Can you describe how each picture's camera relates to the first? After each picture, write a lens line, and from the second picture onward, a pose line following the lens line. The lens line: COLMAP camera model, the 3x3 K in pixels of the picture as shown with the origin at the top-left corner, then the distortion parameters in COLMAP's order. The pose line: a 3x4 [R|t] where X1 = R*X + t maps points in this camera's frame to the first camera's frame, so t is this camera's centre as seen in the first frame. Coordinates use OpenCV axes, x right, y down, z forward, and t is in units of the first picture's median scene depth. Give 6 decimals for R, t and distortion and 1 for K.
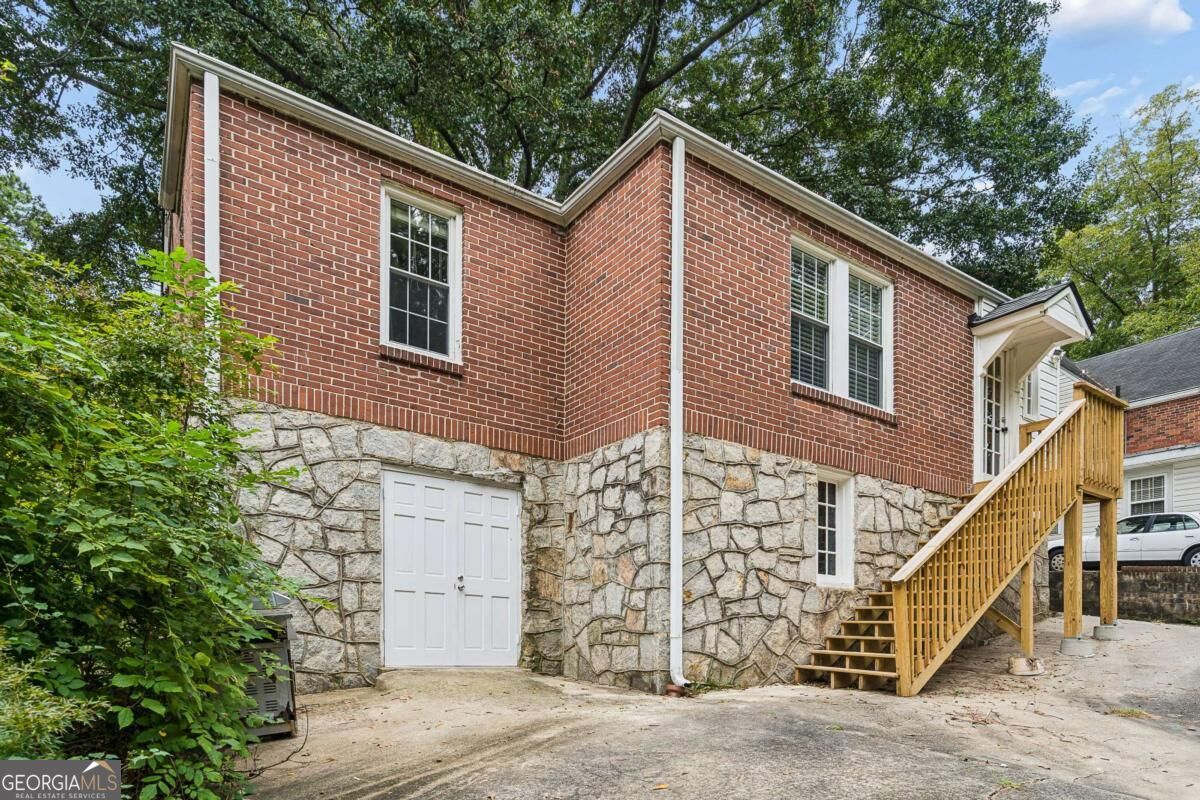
lens RADIAL K [[703.9, 0, 599.8], [0, 703.9, 469.4], [0, 0, 1]] dist [-0.000467, -0.000109]
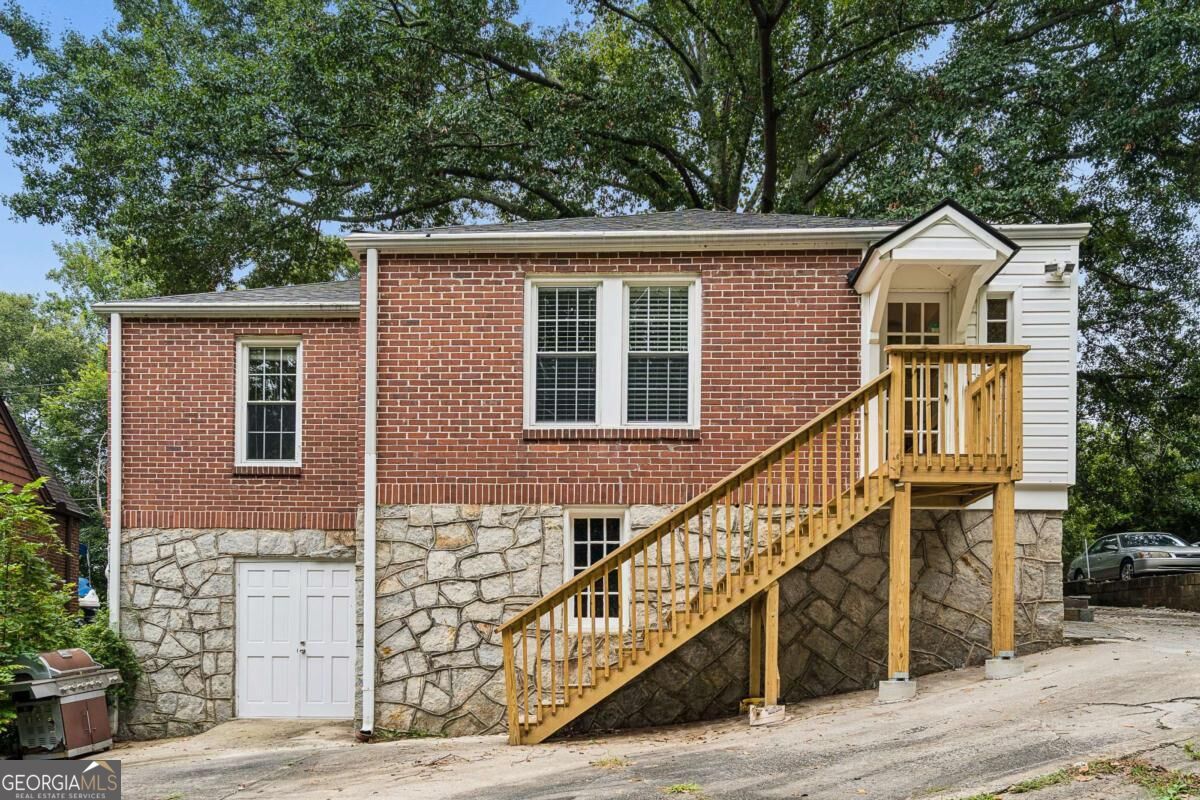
lens RADIAL K [[898.9, 0, 600.0], [0, 898.9, 400.0], [0, 0, 1]] dist [0.003389, -0.001366]
pose [[0.817390, -0.194189, -0.542370, 1.204890], [0.152759, 0.980833, -0.120956, 0.009205], [0.555462, 0.016016, 0.831387, -0.015914]]
